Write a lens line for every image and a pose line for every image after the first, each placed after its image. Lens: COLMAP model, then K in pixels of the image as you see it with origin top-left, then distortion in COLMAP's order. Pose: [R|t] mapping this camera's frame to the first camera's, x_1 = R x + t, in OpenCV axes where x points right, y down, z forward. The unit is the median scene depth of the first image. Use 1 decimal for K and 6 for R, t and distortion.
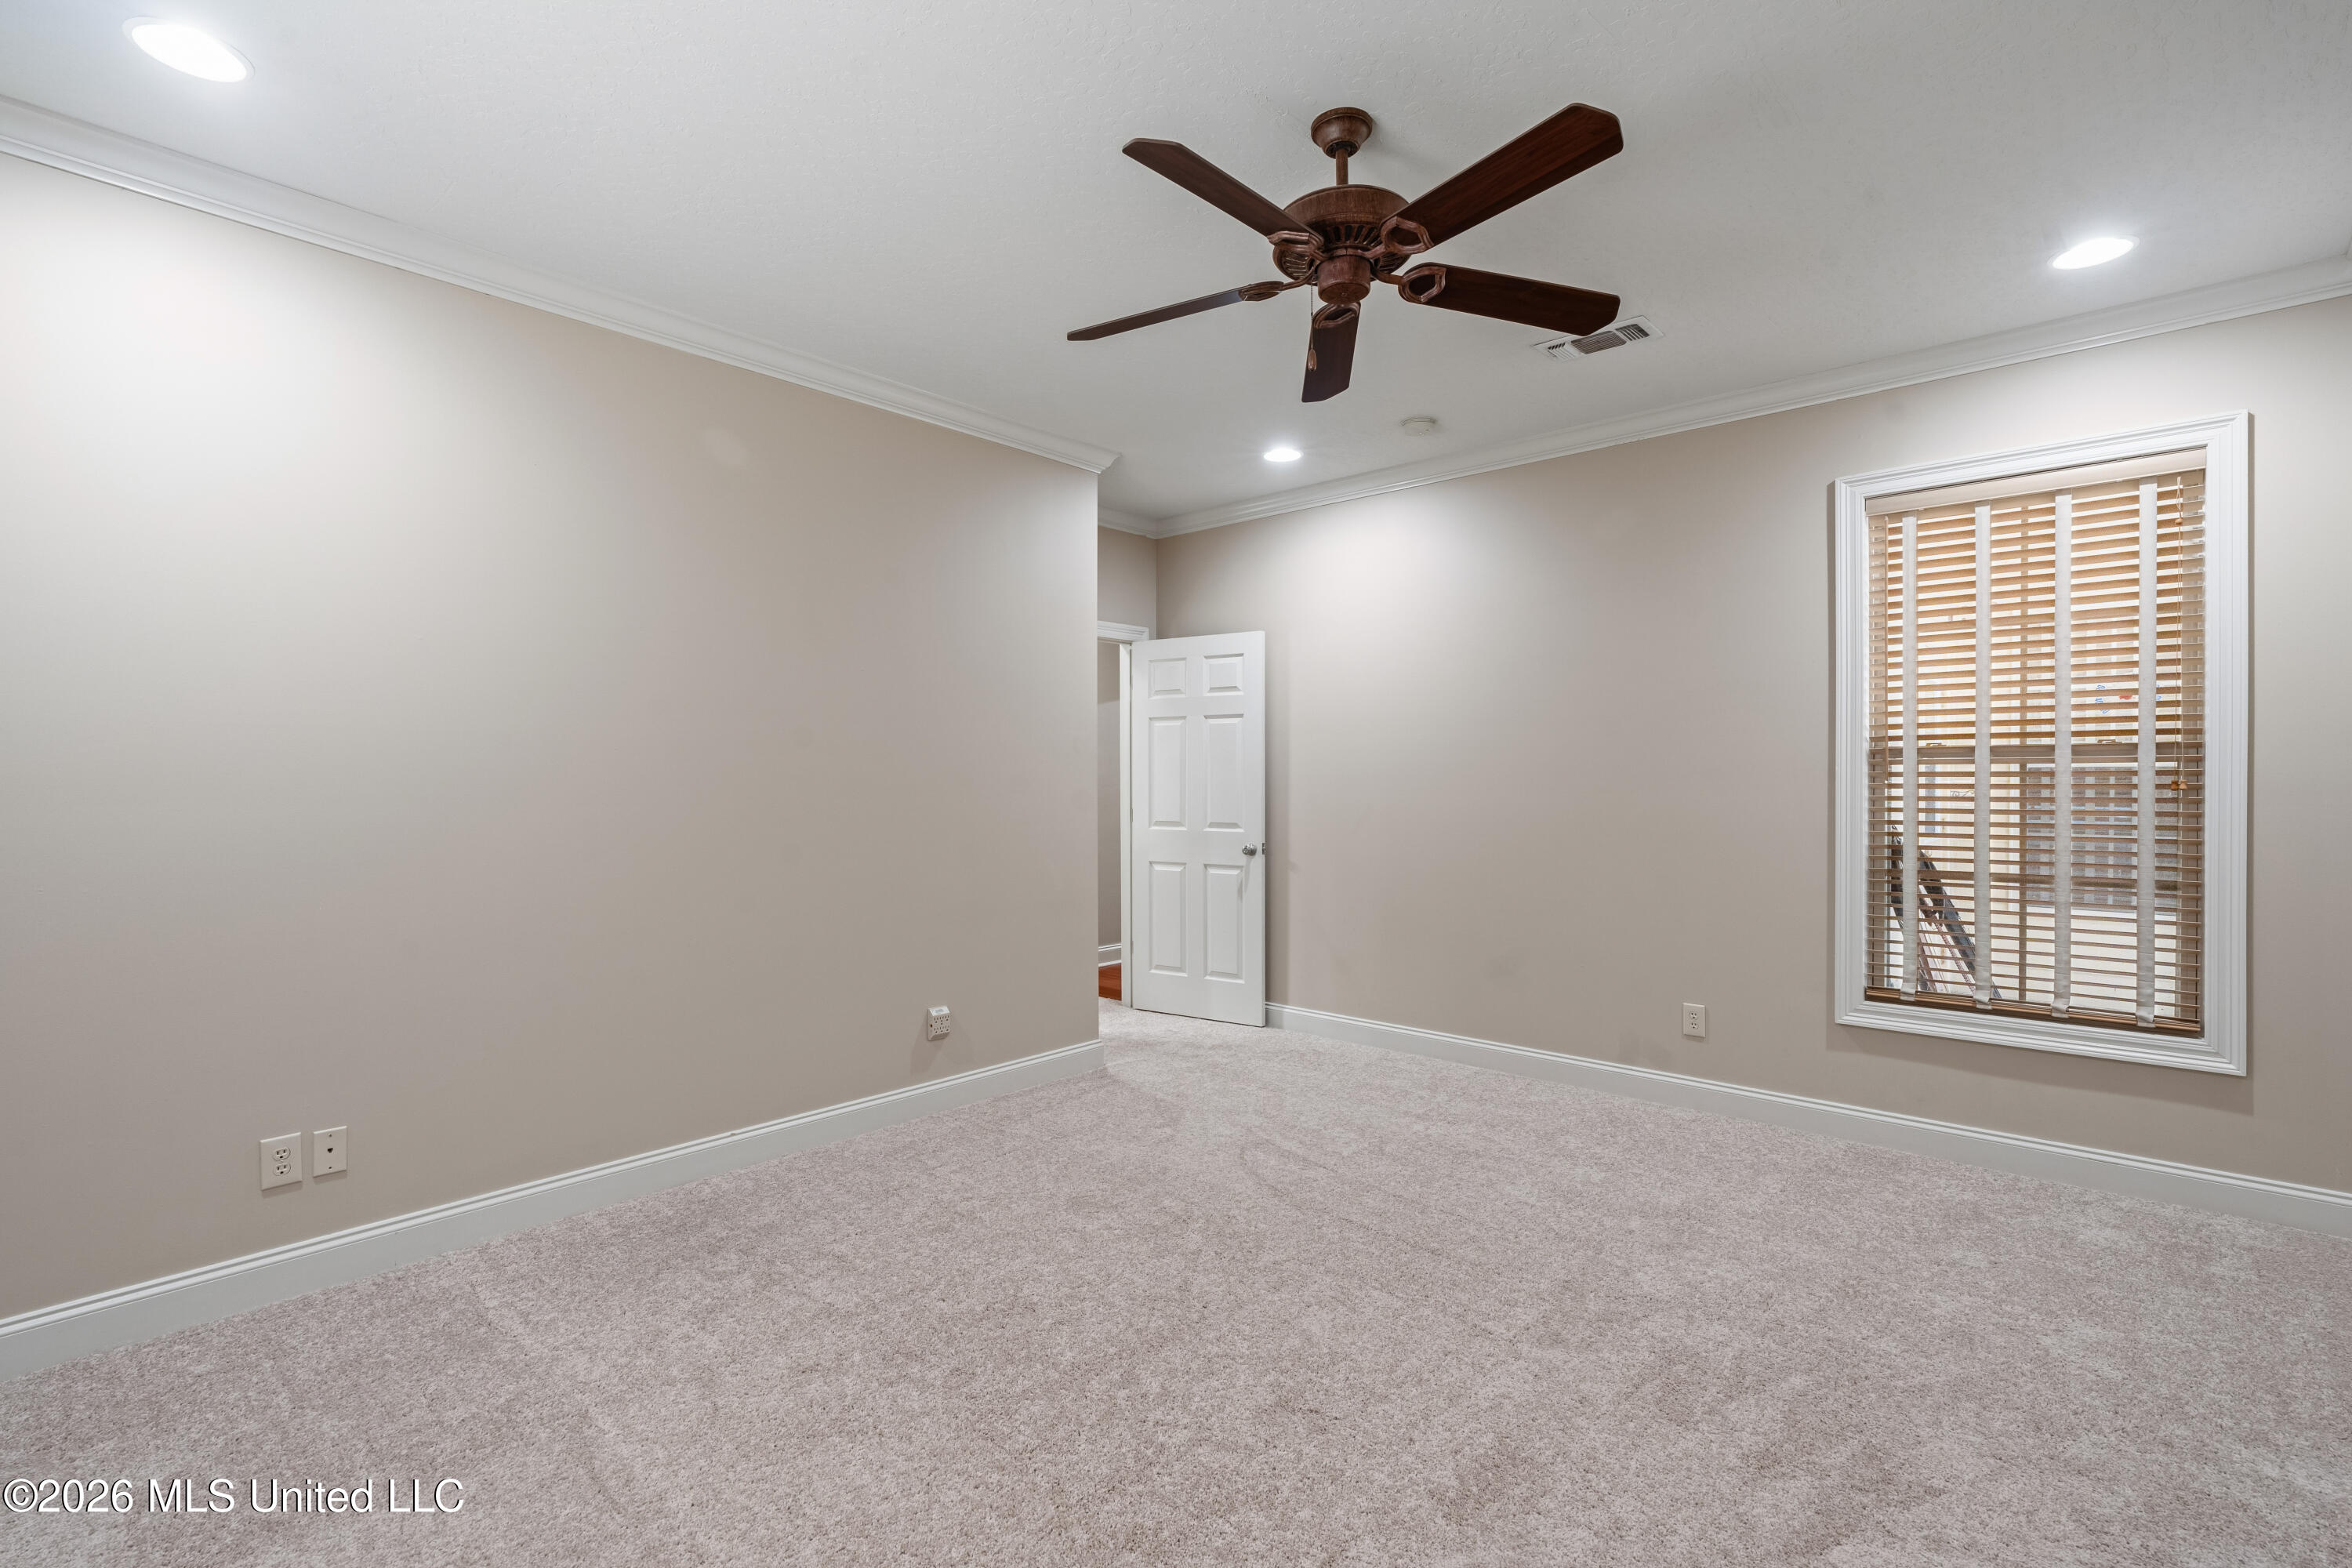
lens RADIAL K [[1067.4, 0, 1177.0], [0, 1067.4, 803.4], [0, 0, 1]] dist [-0.002467, 0.000620]
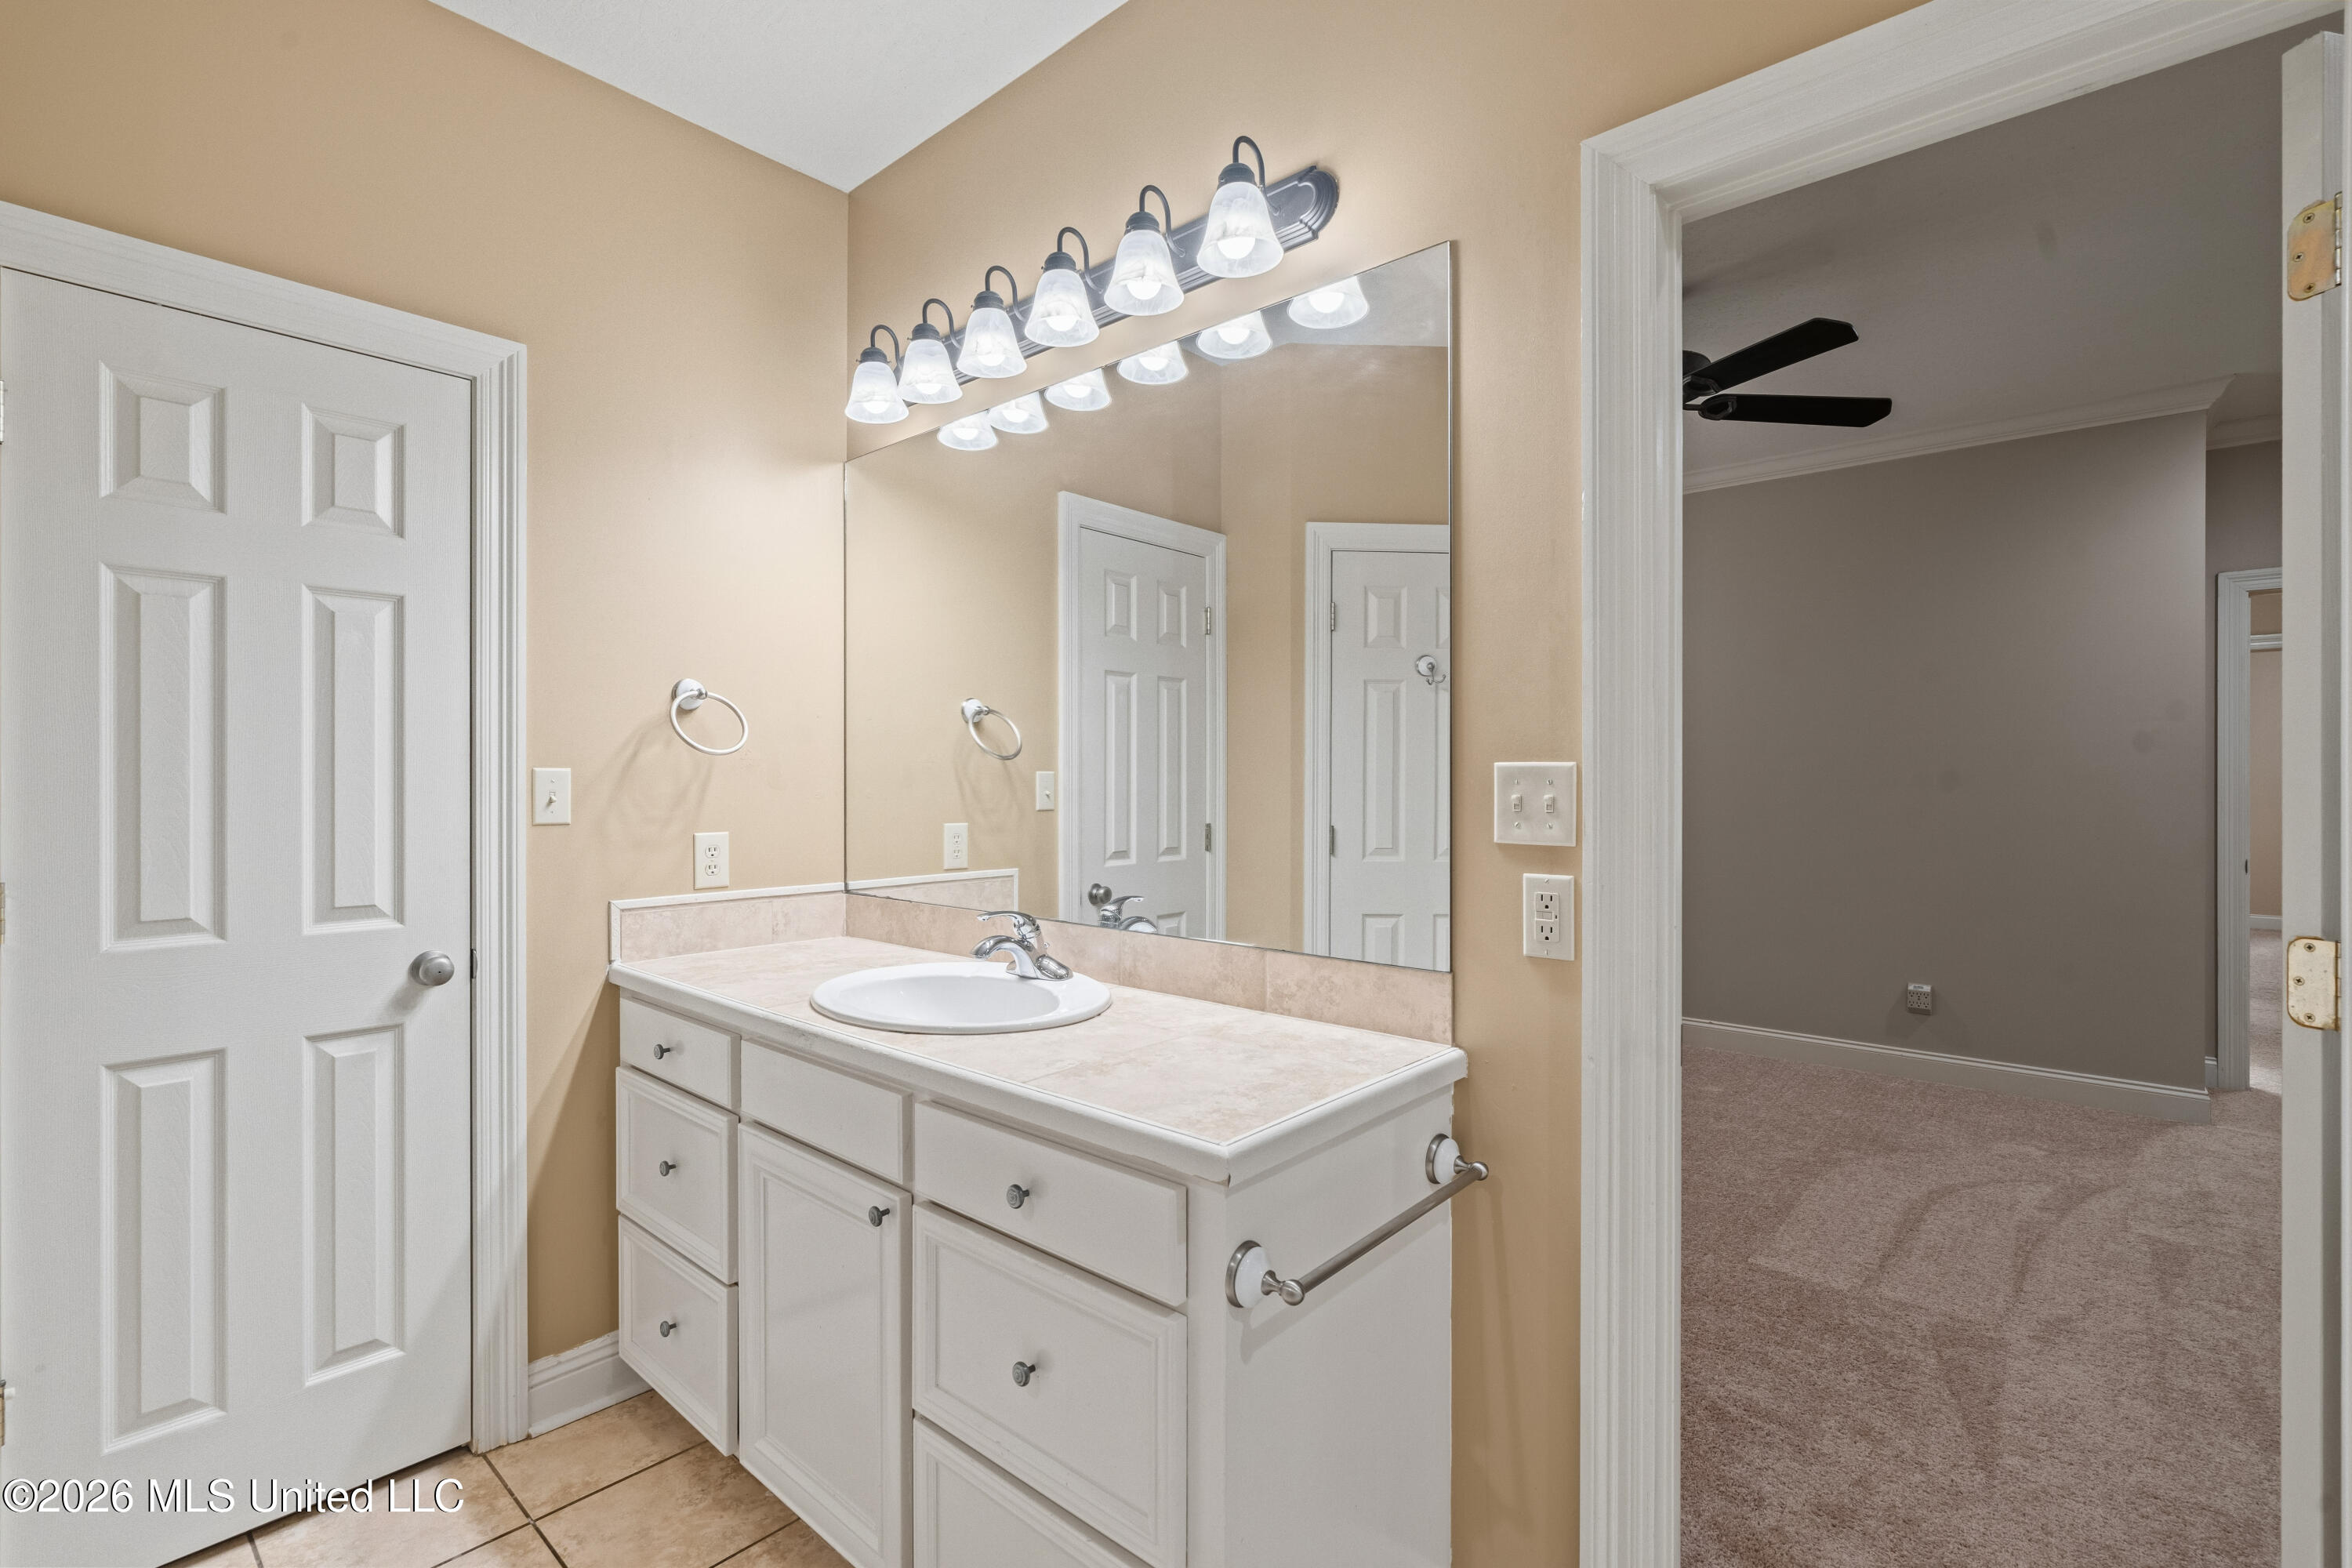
lens RADIAL K [[1061.6, 0, 1167.0], [0, 1061.6, 788.9], [0, 0, 1]] dist [-0.002074, 0.000617]
pose [[0.006821, 0.012198, -0.999902, 0.867428], [-0.023321, 0.999656, 0.012035, -0.005068], [0.999705, 0.023236, 0.007103, 0.214562]]
